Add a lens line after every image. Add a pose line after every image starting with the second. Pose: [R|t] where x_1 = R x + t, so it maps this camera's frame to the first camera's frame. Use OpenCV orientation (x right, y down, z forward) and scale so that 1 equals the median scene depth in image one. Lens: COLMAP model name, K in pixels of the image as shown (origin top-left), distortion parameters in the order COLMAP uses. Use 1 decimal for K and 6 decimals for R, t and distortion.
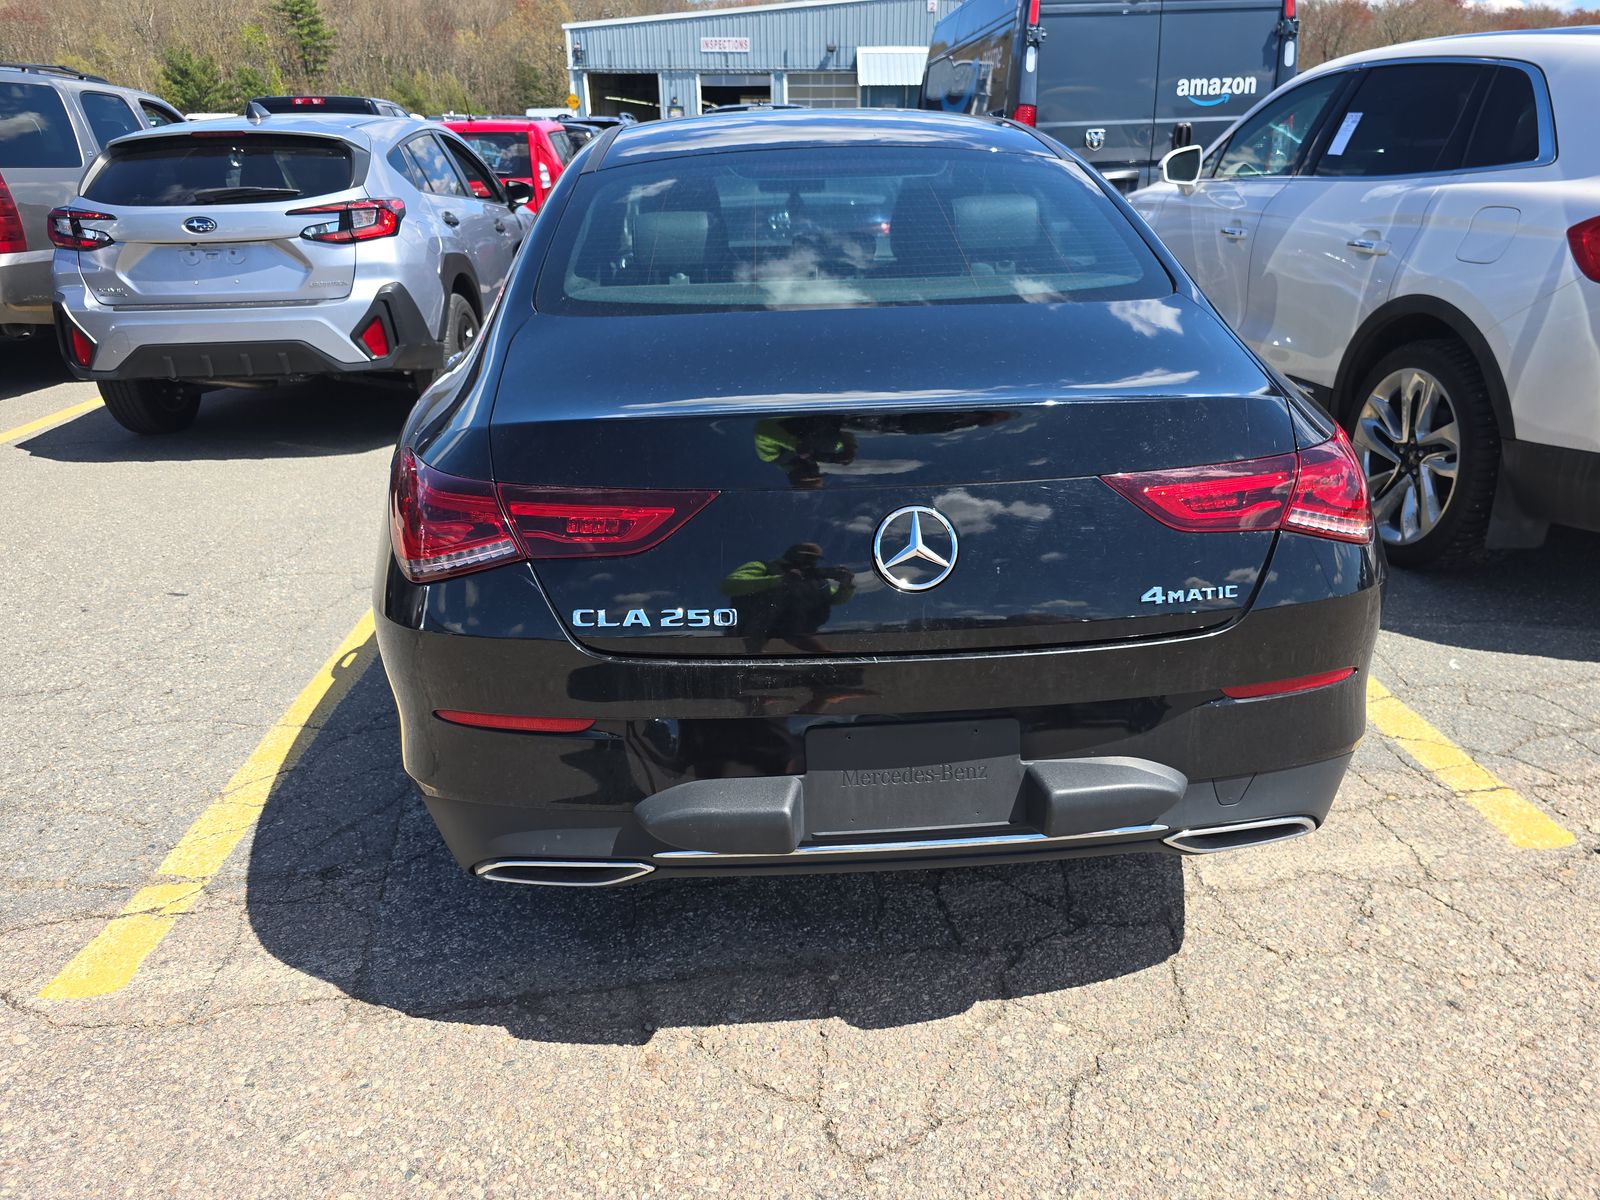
lens RADIAL K [[1105.8, 0, 796.2], [0, 1105.8, 602.3], [0, 0, 1]] dist [0.042787, -0.037612]
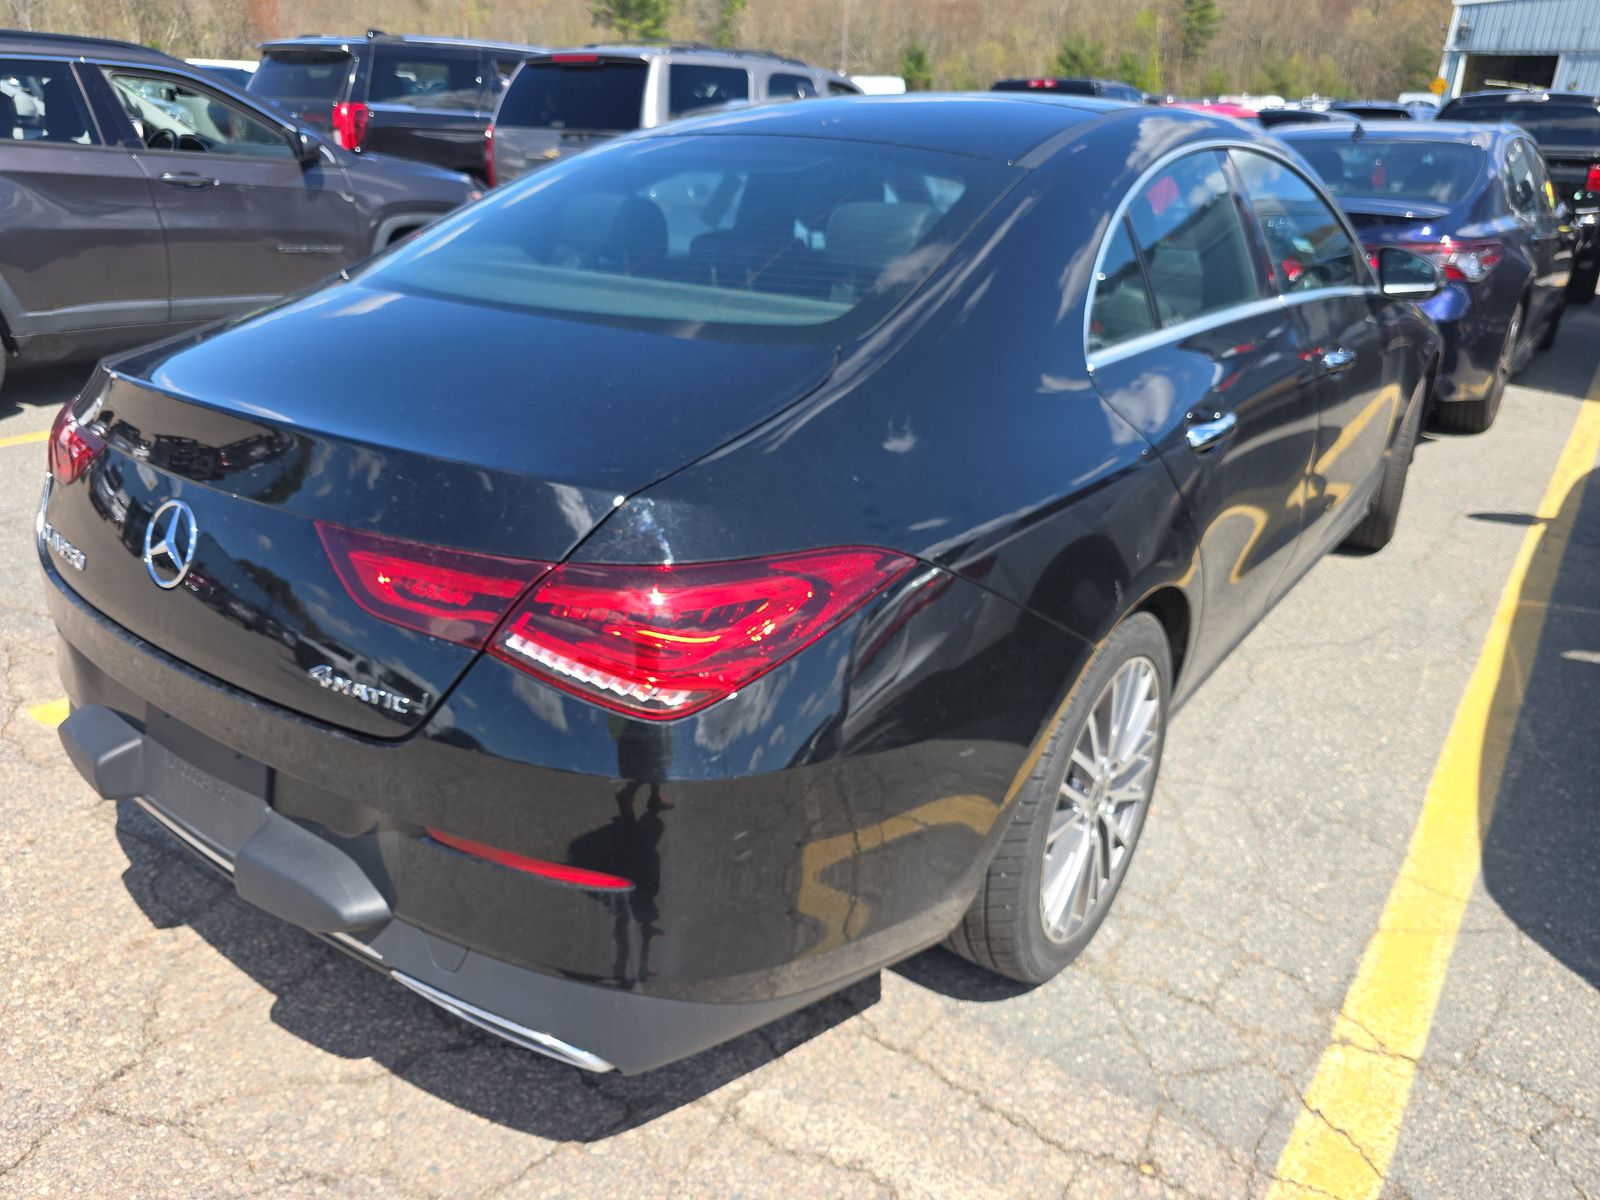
lens RADIAL K [[1105.8, 0, 812.3], [0, 1105.8, 591.6], [0, 0, 1]] dist [0.042787, -0.037612]
pose [[0.761094, 0.281705, -0.584275, 0.538529], [-0.279135, 0.955340, 0.097002, -0.125261], [0.585508, 0.089264, 0.805737, 0.266501]]
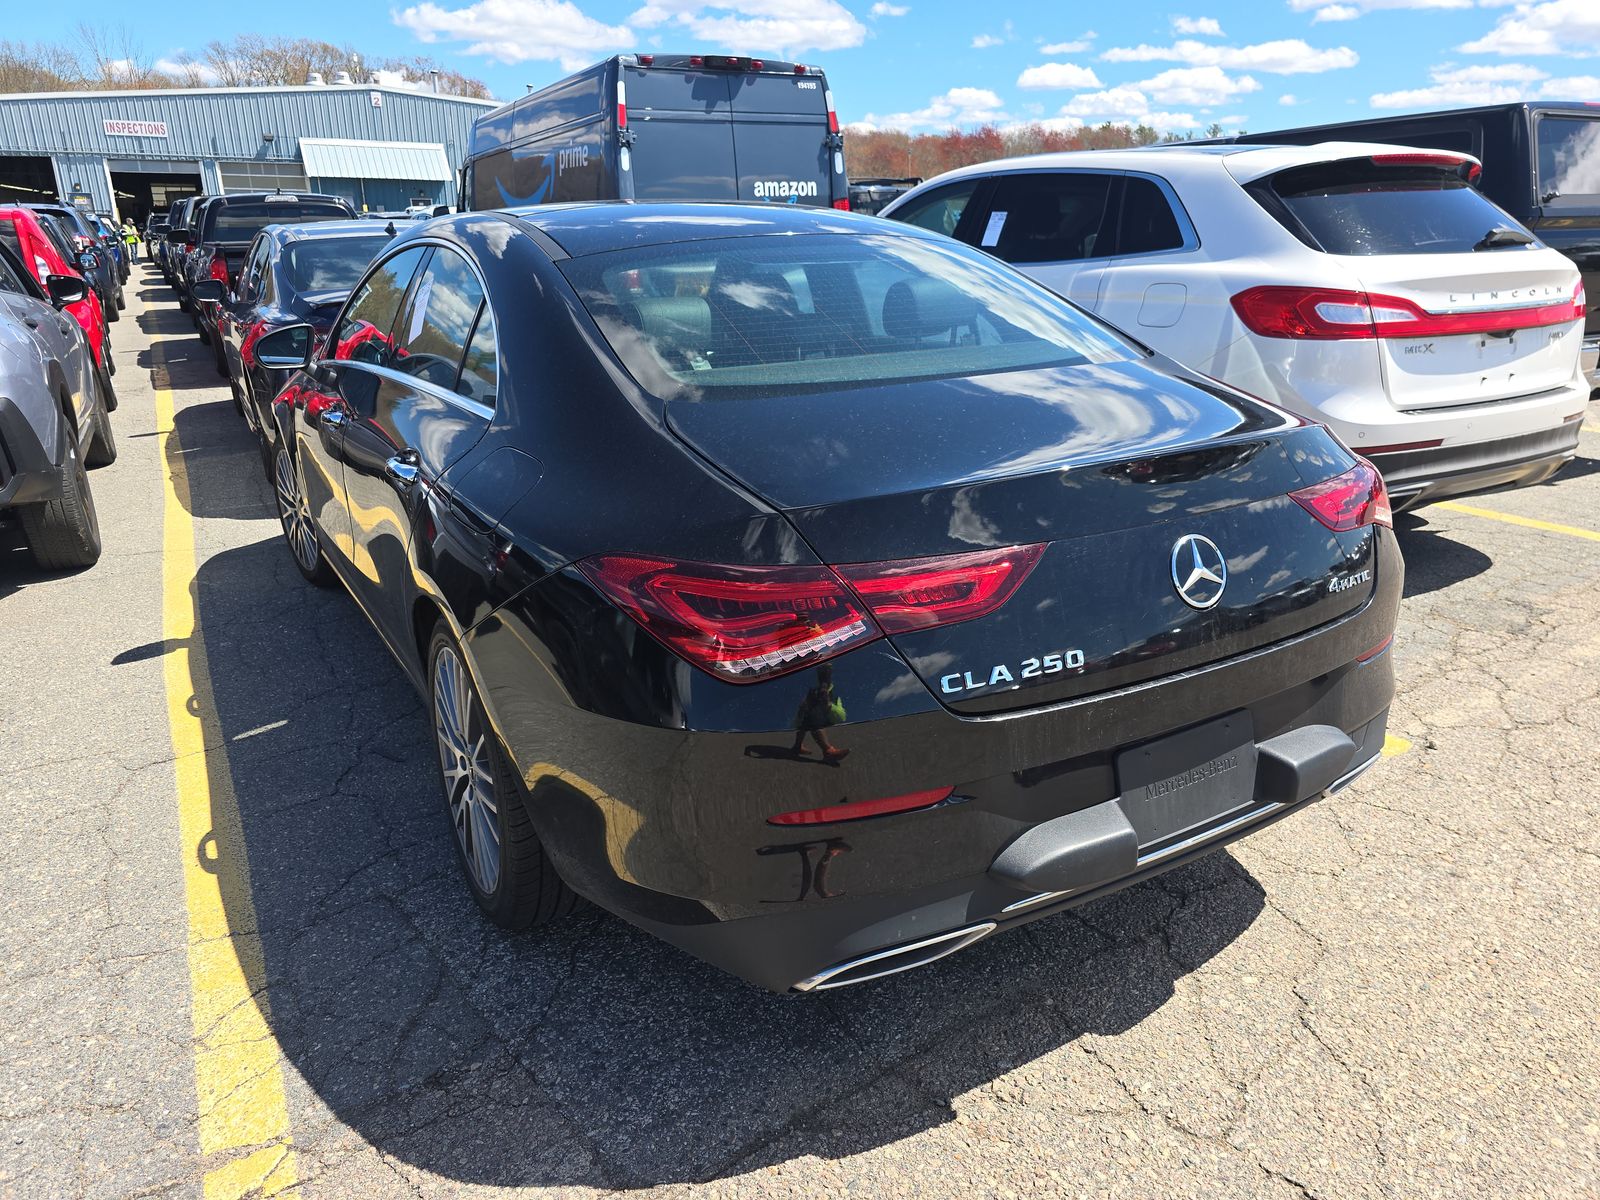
lens RADIAL K [[1105.8, 0, 798.3], [0, 1105.8, 599.2], [0, 0, 1]] dist [0.042787, -0.037612]
pose [[0.888231, -0.140675, 0.437328, -0.369661], [0.174019, 0.984051, -0.036901, -0.024215], [-0.425162, 0.108880, 0.898545, 0.073876]]
